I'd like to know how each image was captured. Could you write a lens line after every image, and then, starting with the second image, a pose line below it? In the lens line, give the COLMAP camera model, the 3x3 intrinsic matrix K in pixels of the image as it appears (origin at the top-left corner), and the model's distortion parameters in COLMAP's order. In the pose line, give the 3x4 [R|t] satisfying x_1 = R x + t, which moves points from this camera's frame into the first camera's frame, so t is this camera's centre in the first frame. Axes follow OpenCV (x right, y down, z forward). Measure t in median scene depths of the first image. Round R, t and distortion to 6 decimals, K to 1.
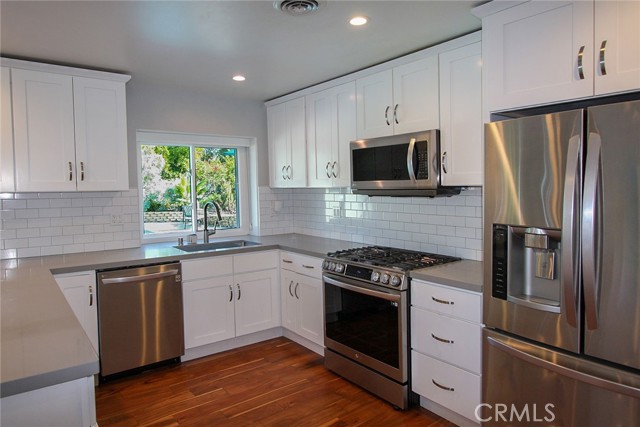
lens RADIAL K [[389.8, 0, 322.7], [0, 389.8, 180.1], [0, 0, 1]] dist [-0.003340, -0.000679]
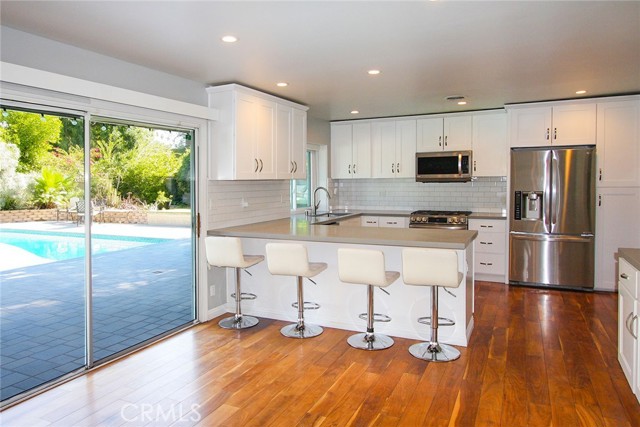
lens RADIAL K [[389.8, 0, 322.7], [0, 389.8, 180.1], [0, 0, 1]] dist [-0.003340, -0.000679]
pose [[0.889739, -0.001427, 0.456467, -1.174854], [-0.004370, 0.999923, 0.011643, 0.010128], [-0.456448, -0.012354, 0.889664, -0.438979]]
